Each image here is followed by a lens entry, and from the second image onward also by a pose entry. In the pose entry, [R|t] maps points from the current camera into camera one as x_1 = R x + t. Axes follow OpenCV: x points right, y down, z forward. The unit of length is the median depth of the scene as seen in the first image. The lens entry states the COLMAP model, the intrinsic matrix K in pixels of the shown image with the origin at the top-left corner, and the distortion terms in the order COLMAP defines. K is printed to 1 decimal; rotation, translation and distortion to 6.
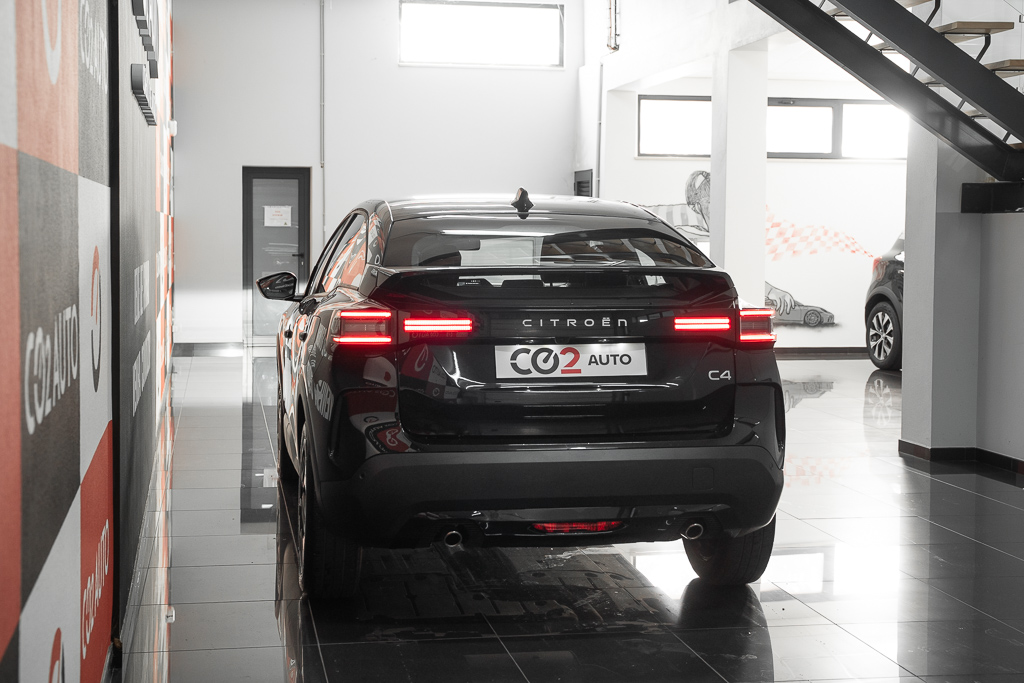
lens RADIAL K [[1446.1, 0, 504.4], [0, 1446.1, 338.2], [0, 0, 1]] dist [0.034719, 0.000000]
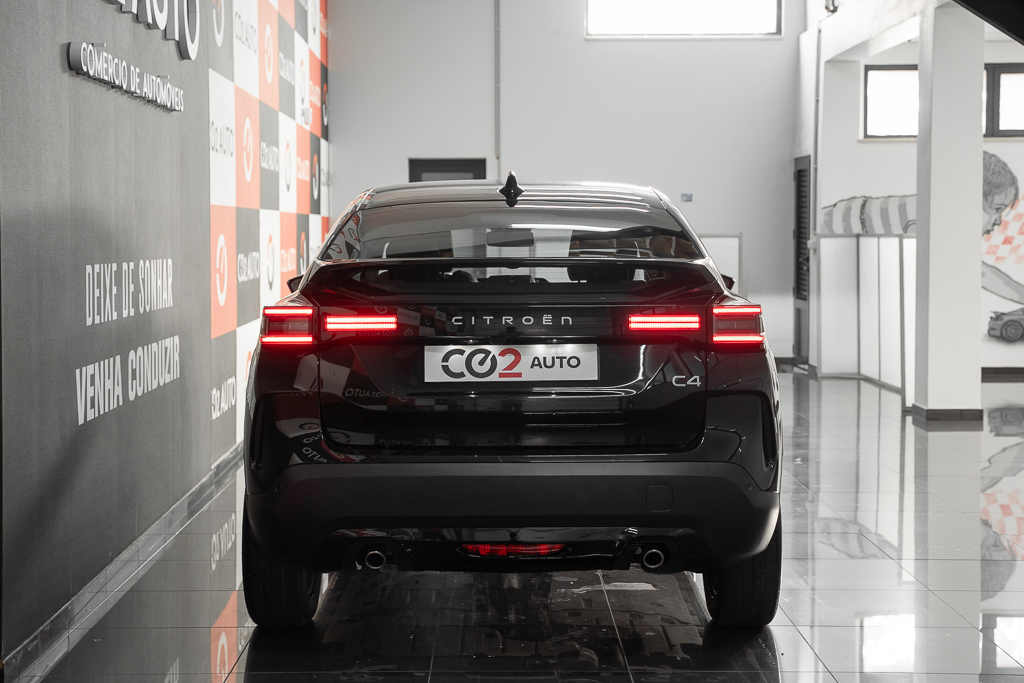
lens RADIAL K [[1703.7, 0, 519.4], [0, 1703.7, 339.5], [0, 0, 1]] dist [0.087943, 0.000000]
pose [[0.984677, 0.002071, -0.174374, 0.233076], [-0.004299, 0.999914, -0.012400, 0.013857], [0.174333, 0.012959, 0.984601, -0.035630]]
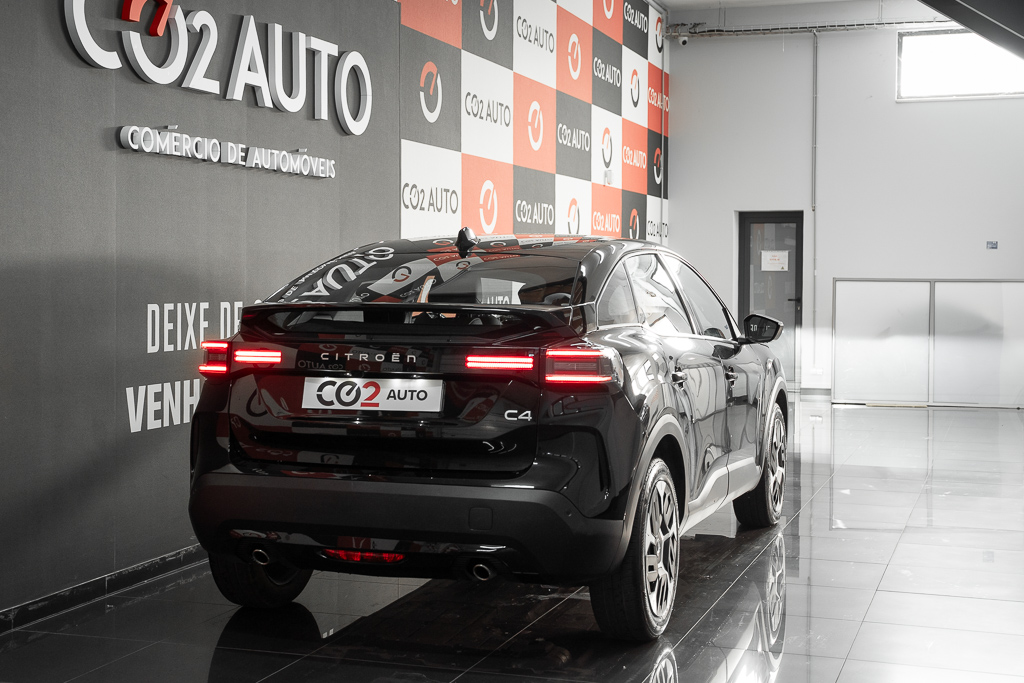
lens RADIAL K [[1446.1, 0, 515.7], [0, 1446.1, 369.2], [0, 0, 1]] dist [0.034719, 0.000000]
pose [[0.872153, 0.028289, -0.488415, 0.632226], [-0.033820, 0.999425, -0.002505, -0.003192], [0.488063, 0.018703, 0.872608, 0.151310]]
